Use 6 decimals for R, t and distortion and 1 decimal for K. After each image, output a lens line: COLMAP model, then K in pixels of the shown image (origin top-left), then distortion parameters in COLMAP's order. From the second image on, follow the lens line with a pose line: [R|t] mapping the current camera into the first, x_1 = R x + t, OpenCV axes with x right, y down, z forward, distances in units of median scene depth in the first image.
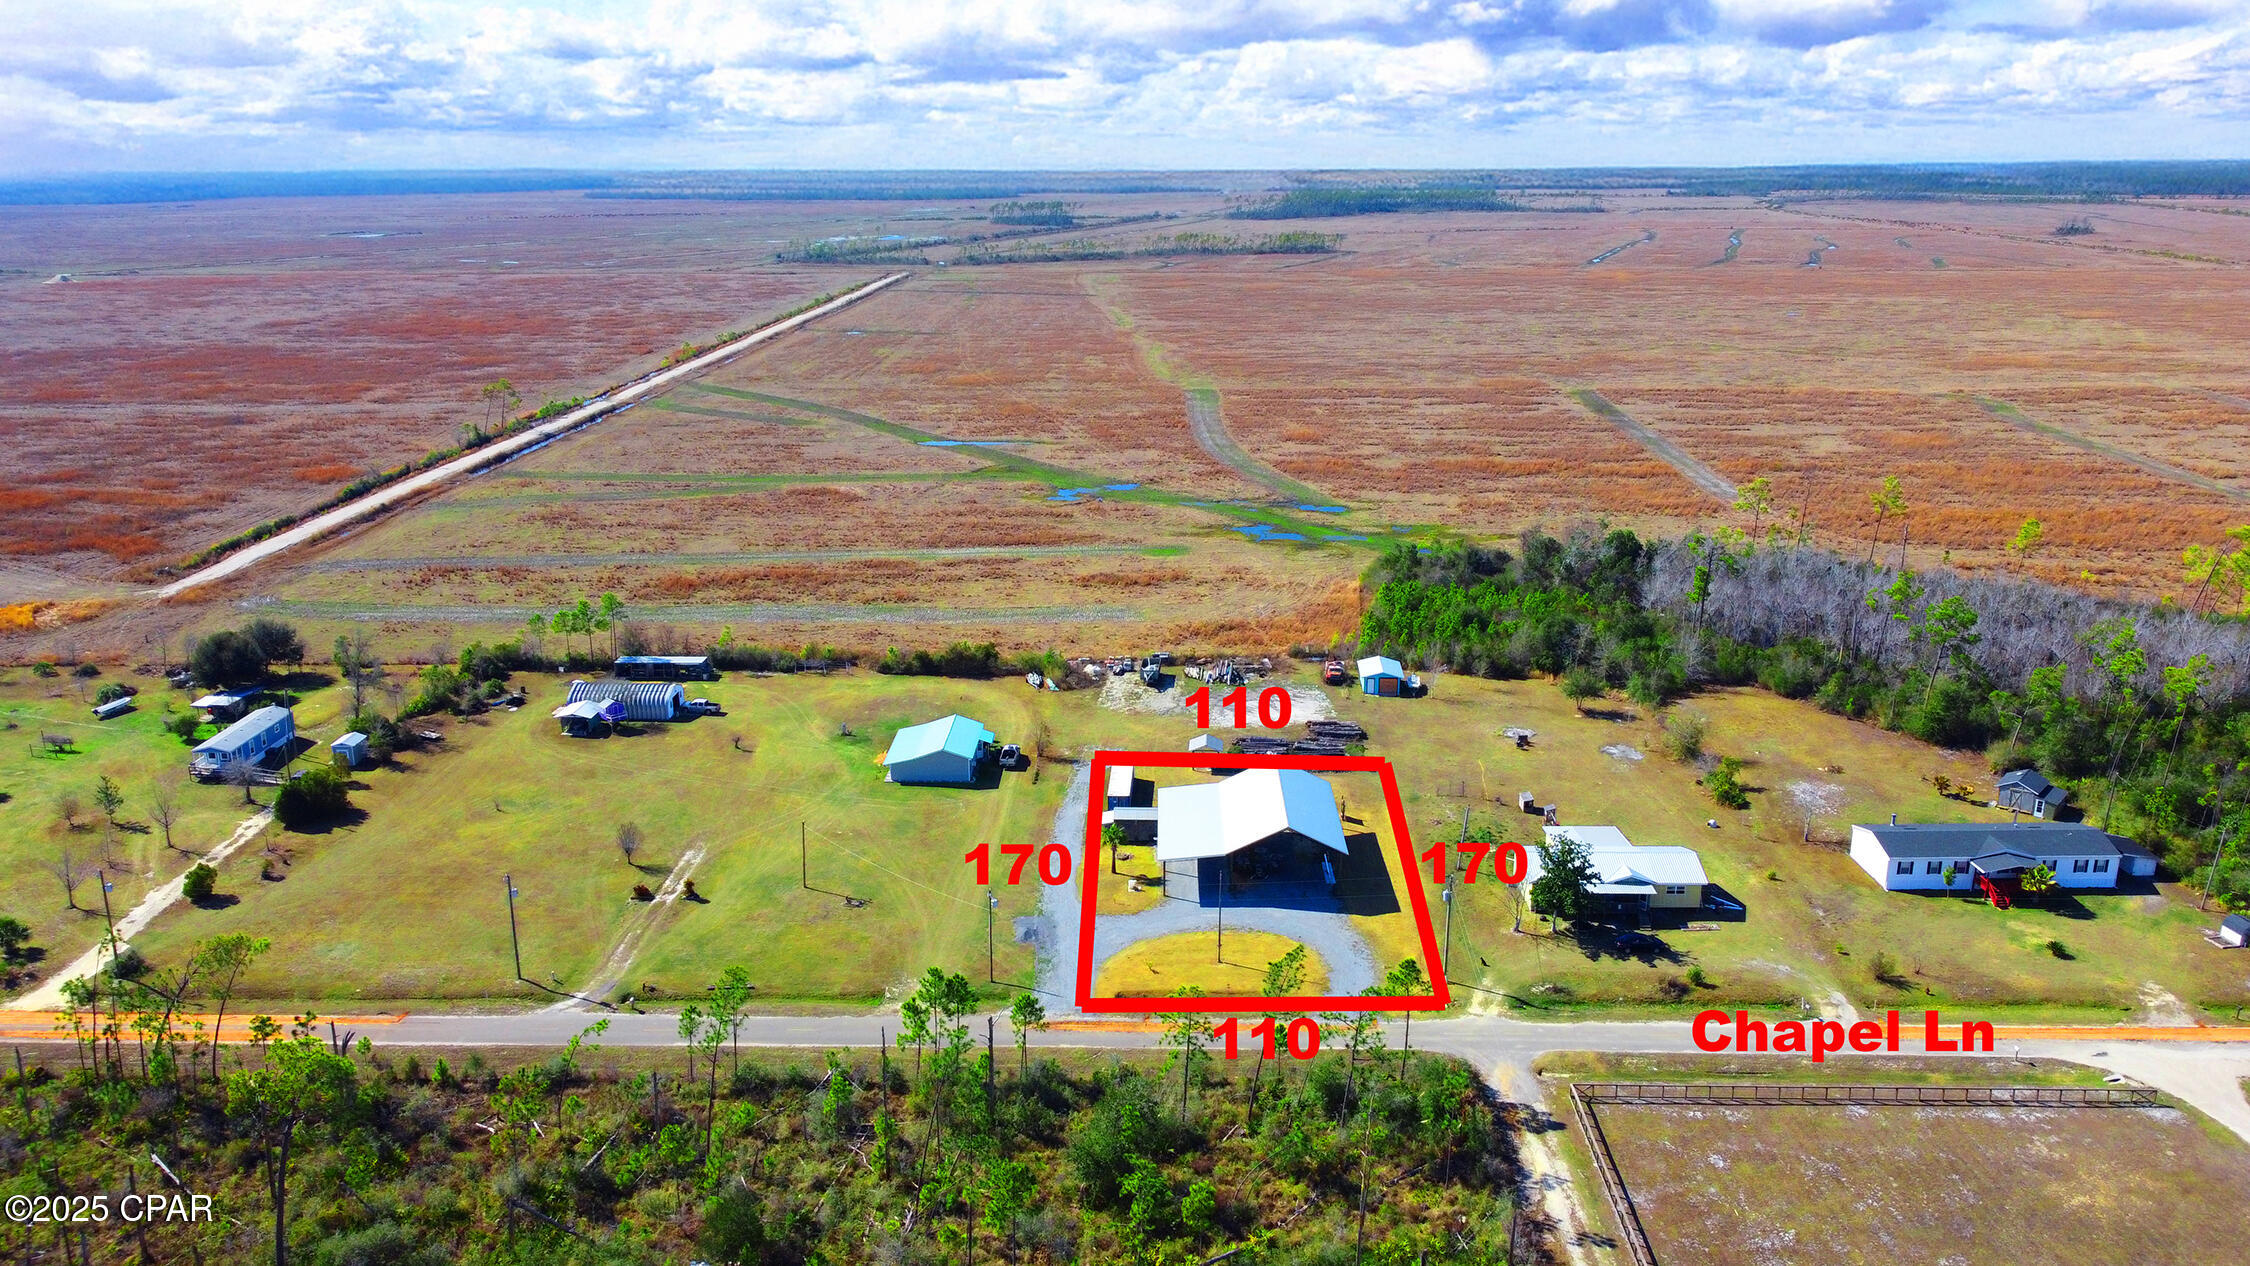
lens RADIAL K [[1702.5, 0, 1122.2], [0, 1702.5, 633.4], [0, 0, 1]] dist [0.004478, -0.008010]
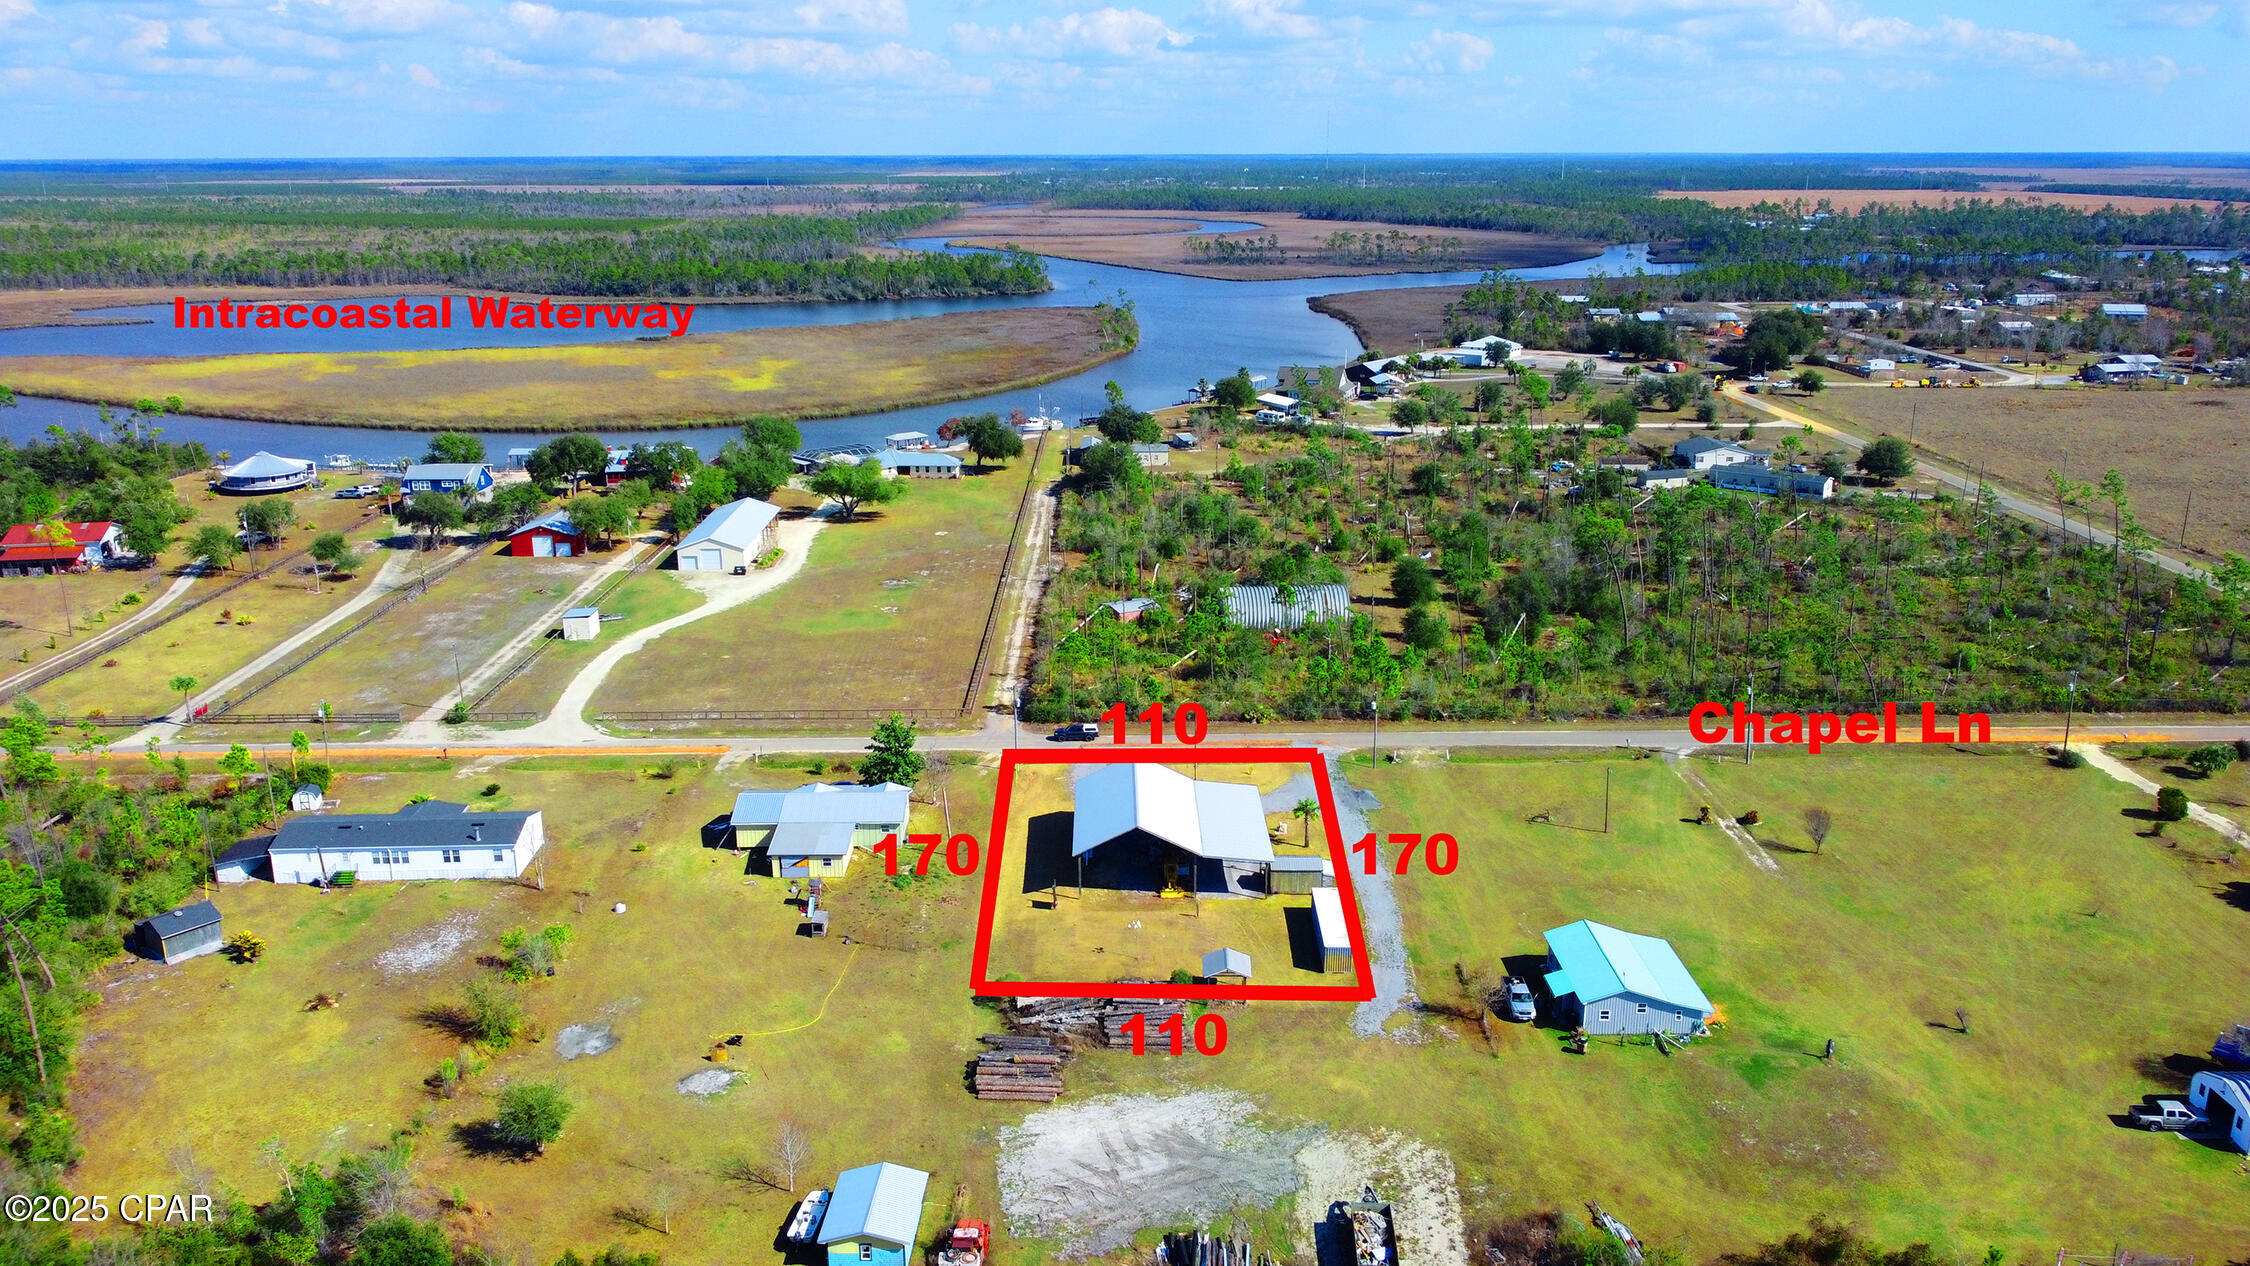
lens RADIAL K [[1702.5, 0, 1122.2], [0, 1702.5, 633.4], [0, 0, 1]] dist [0.004478, -0.008010]
pose [[-0.999460, 0.015513, -0.028951, 0.102209], [-0.002089, 0.849631, 0.527373, -0.385442], [0.032779, 0.527149, -0.849140, 1.415622]]
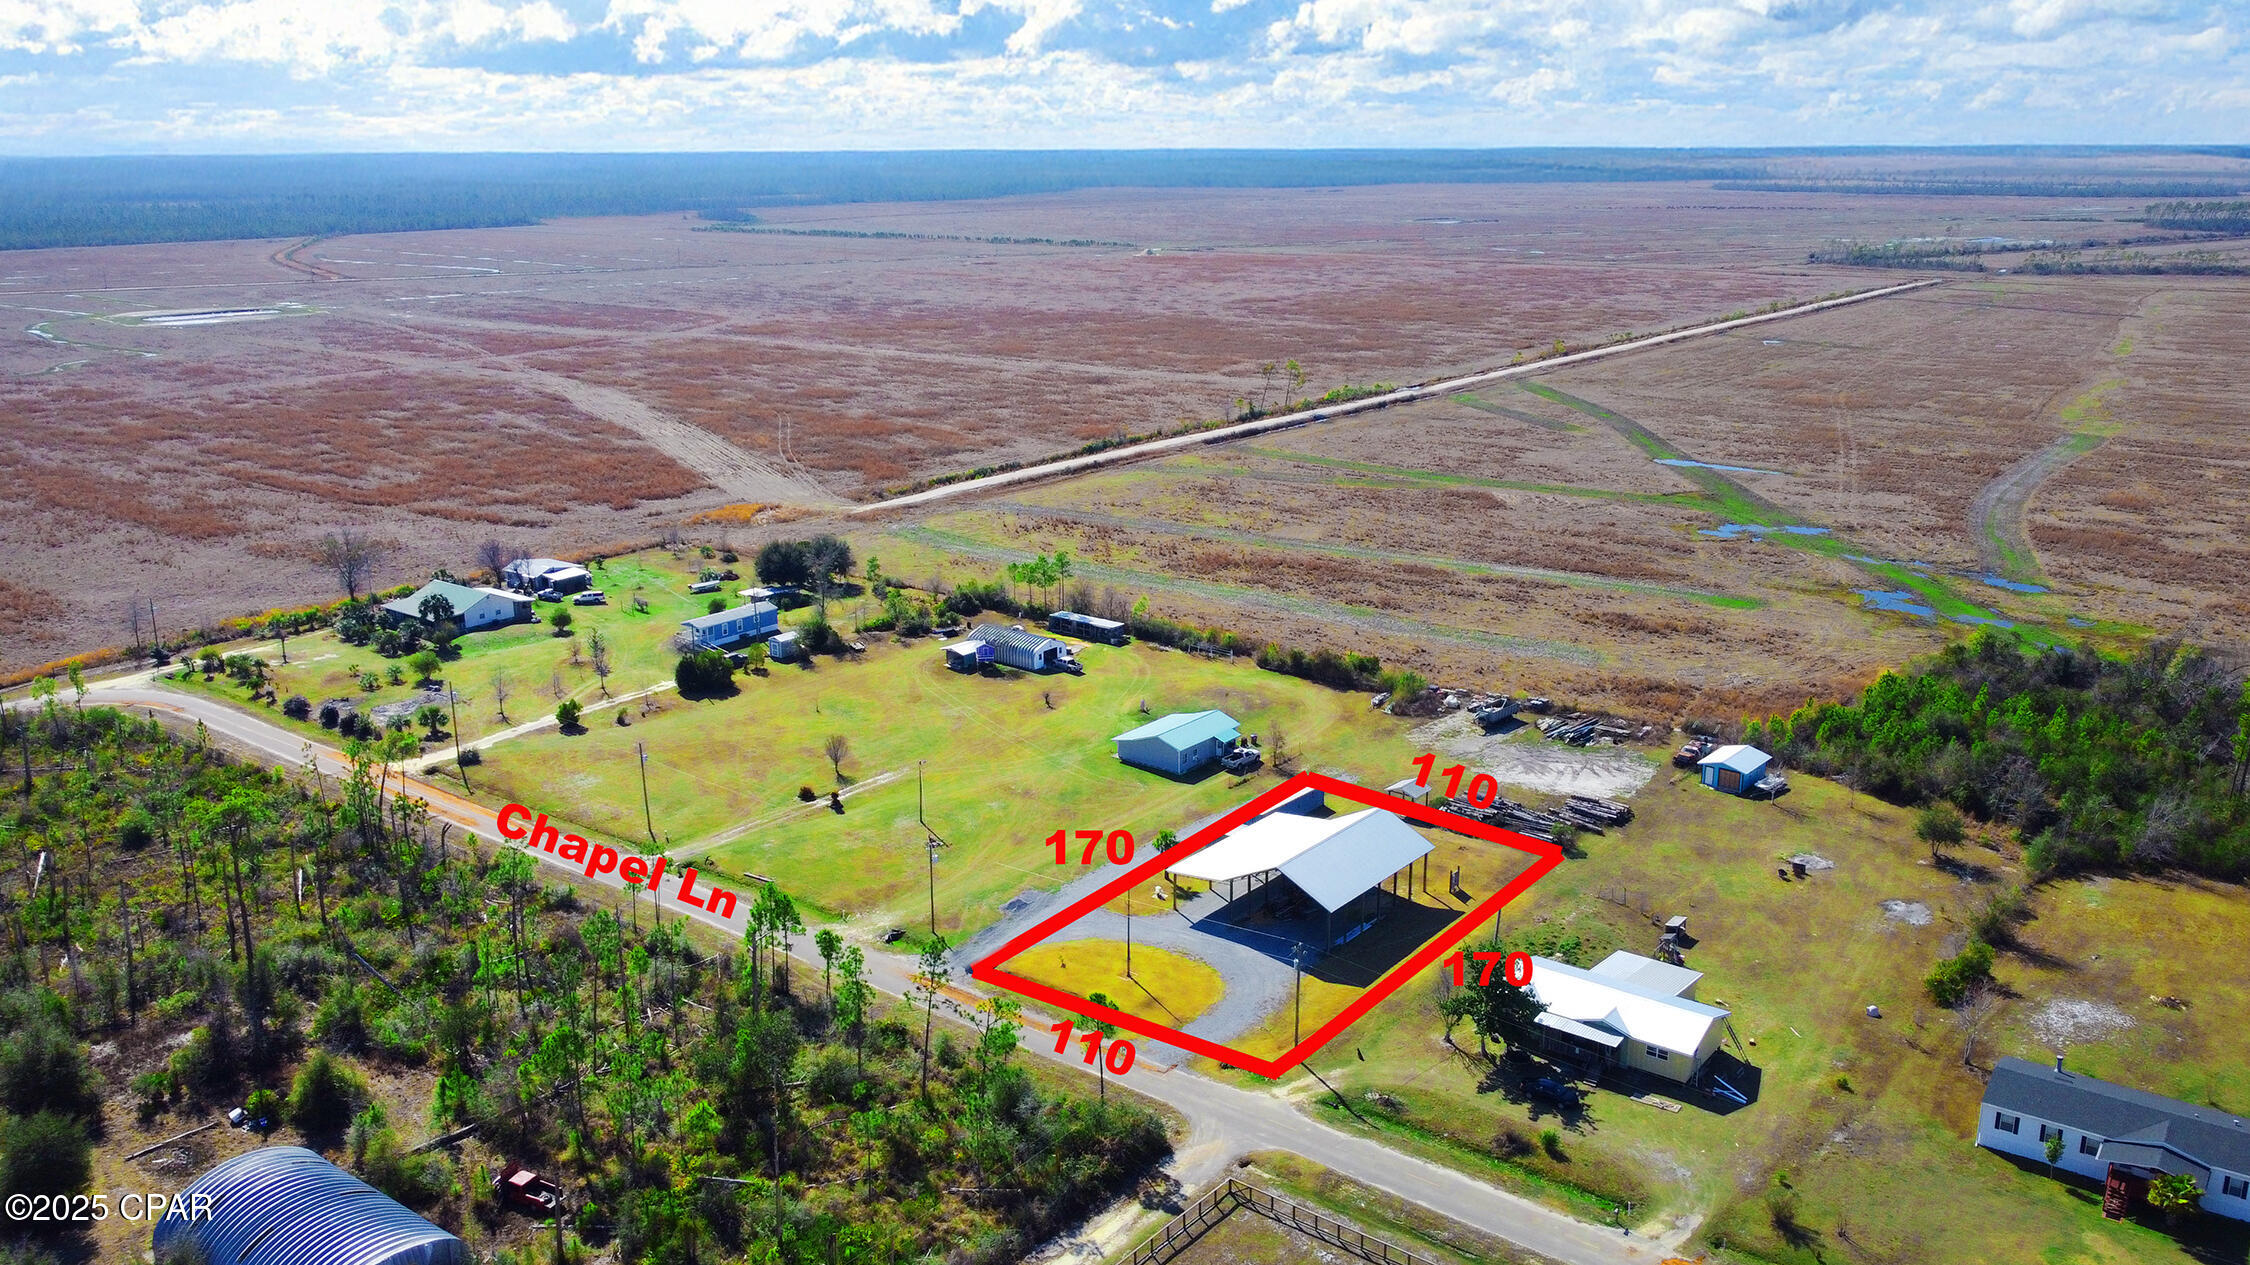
lens RADIAL K [[1784.8, 0, 1125.0], [0, 1784.8, 632.5], [0, 0, 1]] dist [0.006925, -0.003929]
pose [[0.800946, 0.159070, -0.577219, 0.442647], [-0.162933, 0.985586, 0.045523, -0.034838], [0.576141, 0.057587, 0.815319, 0.106489]]
